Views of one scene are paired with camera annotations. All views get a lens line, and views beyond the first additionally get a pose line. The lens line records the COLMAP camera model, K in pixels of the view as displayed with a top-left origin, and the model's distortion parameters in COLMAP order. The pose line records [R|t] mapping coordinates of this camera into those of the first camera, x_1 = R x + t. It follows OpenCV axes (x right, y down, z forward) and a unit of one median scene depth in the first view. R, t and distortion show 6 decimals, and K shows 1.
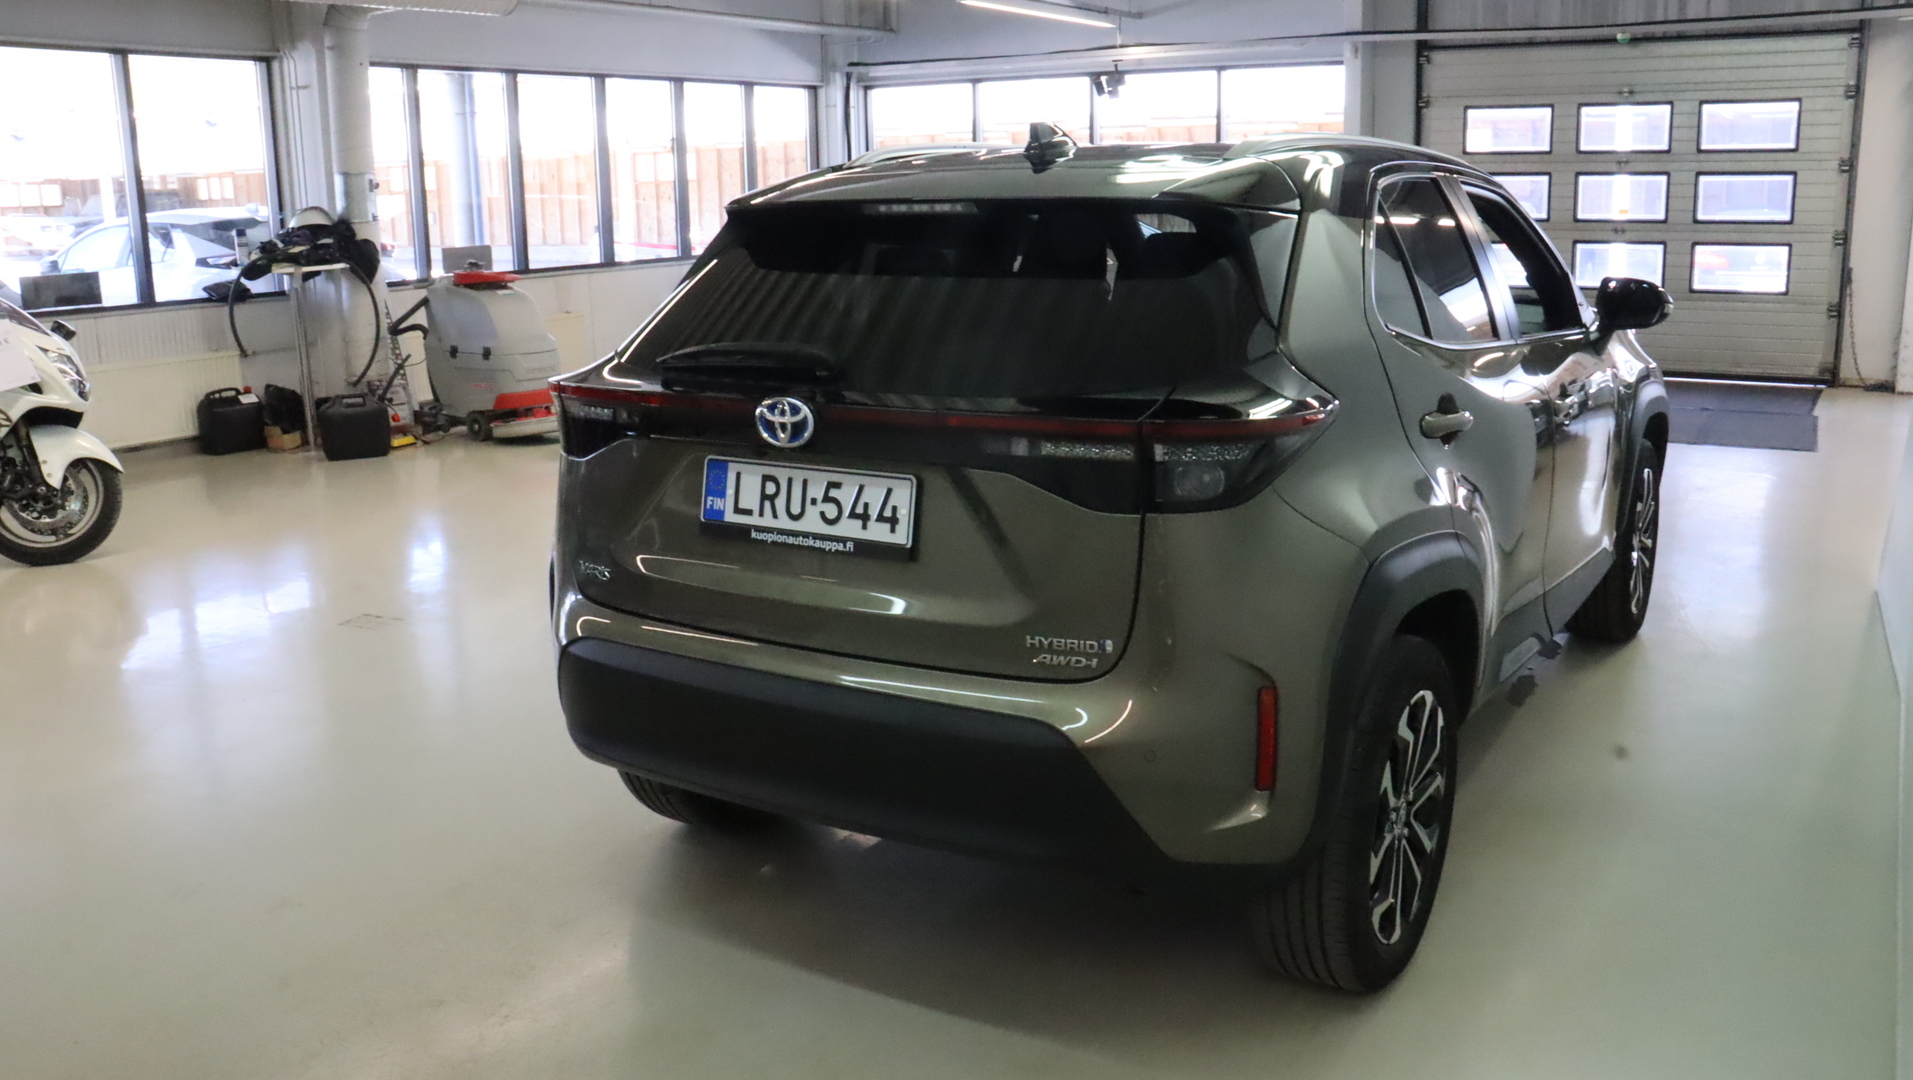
lens RADIAL K [[1598.1, 0, 967.9], [0, 1598.1, 538.9], [0, 0, 1]] dist [-0.119316, 0.095431]
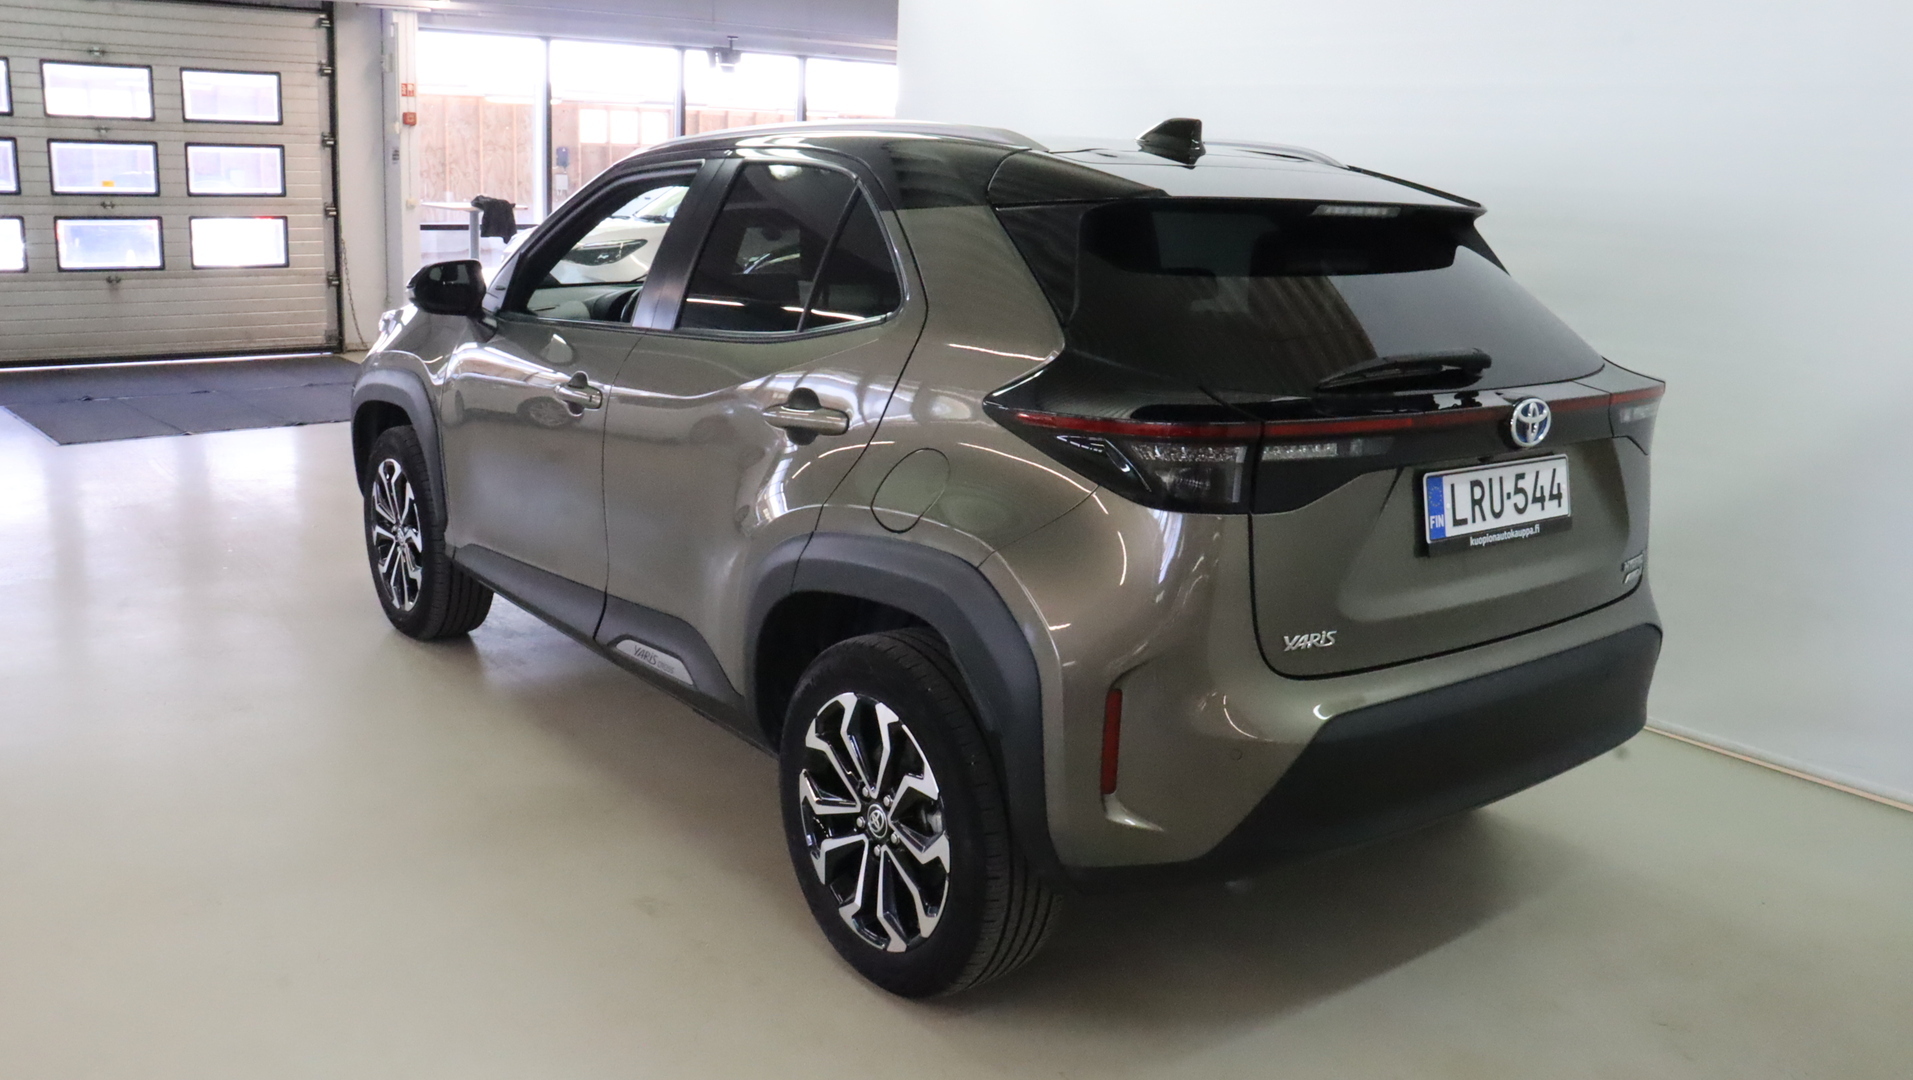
lens RADIAL K [[1598.1, 0, 972.7], [0, 1598.1, 547.1], [0, 0, 1]] dist [-0.119316, 0.095431]
pose [[0.329262, -0.191320, 0.924653, -1.161273], [0.166043, 0.975730, 0.142762, -0.194313], [-0.929525, 0.106526, 0.353038, 0.949544]]
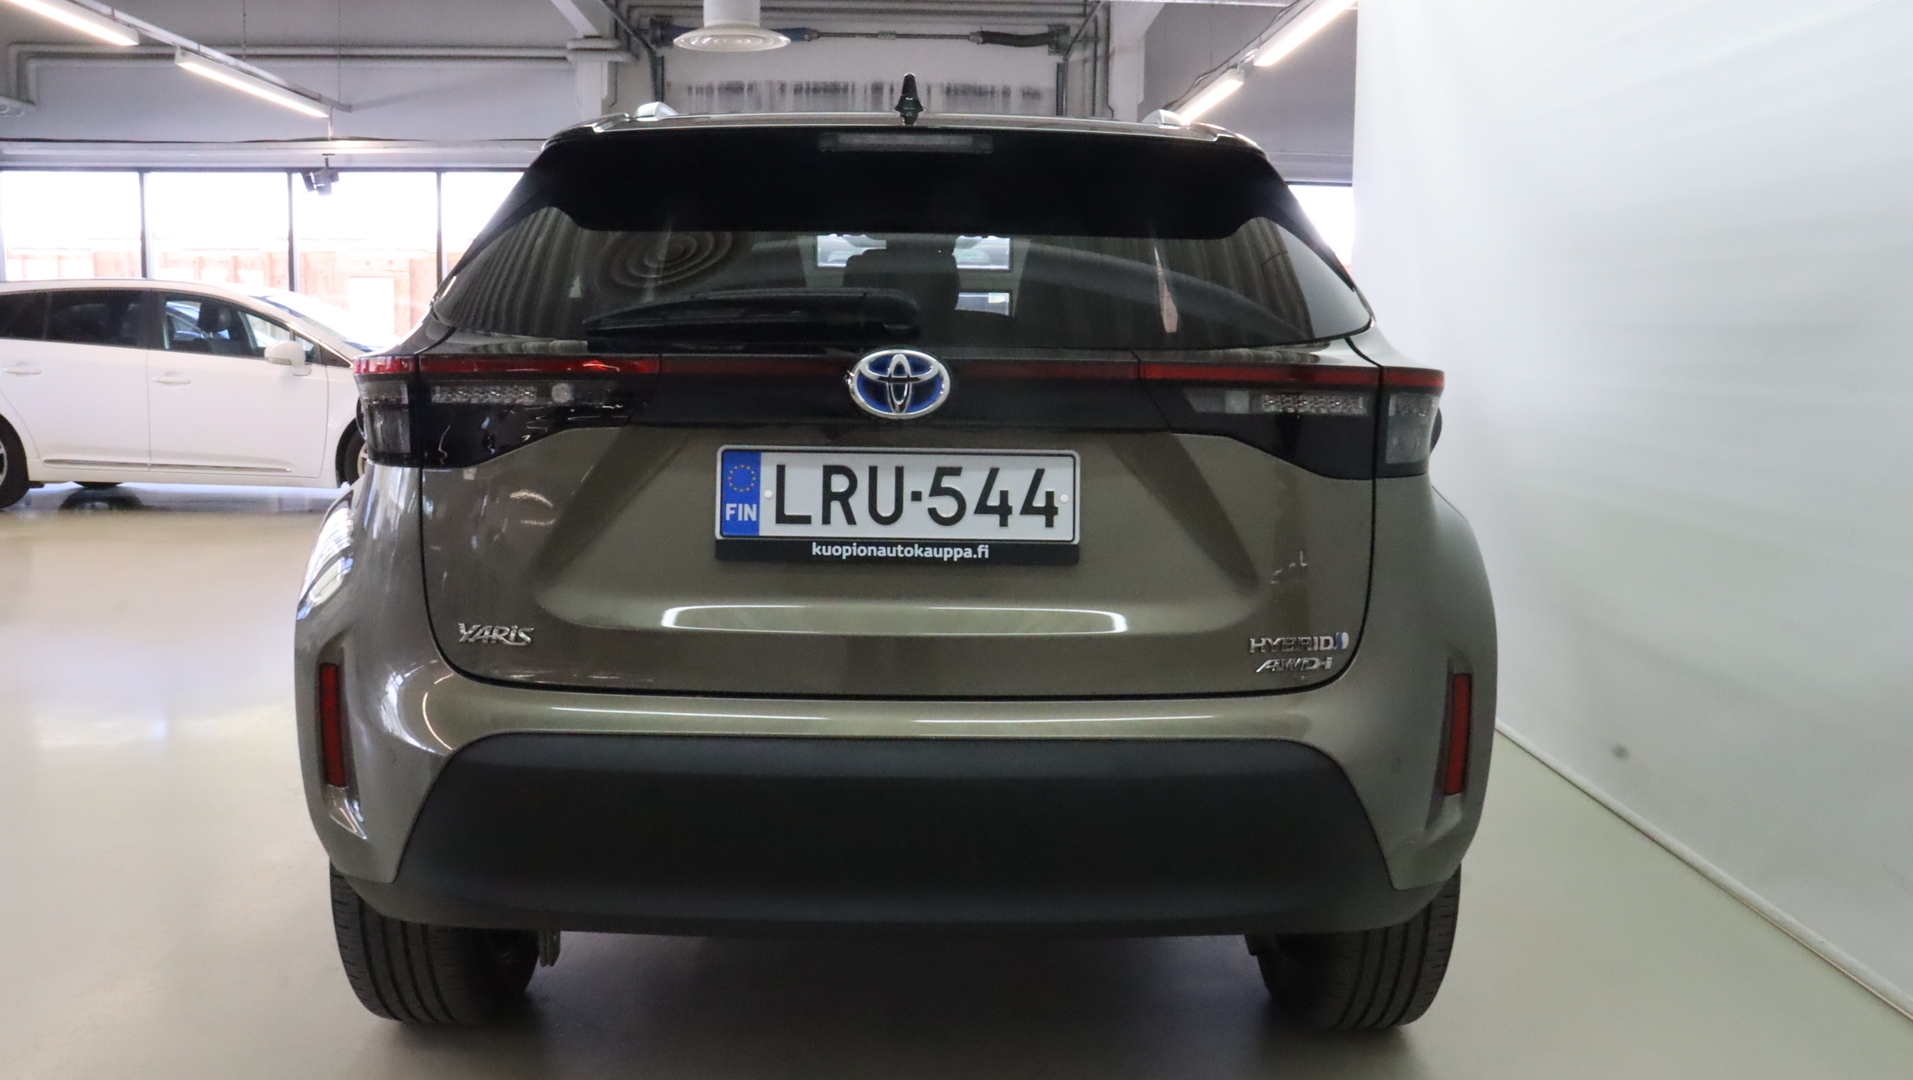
lens RADIAL K [[1598.1, 0, 953.8], [0, 1598.1, 533.0], [0, 0, 1]] dist [-0.119316, 0.095431]
pose [[0.833719, -0.037076, 0.550943, -0.479792], [0.092313, 0.993060, -0.072865, 0.047767], [-0.544419, 0.111608, 0.831356, 0.375843]]
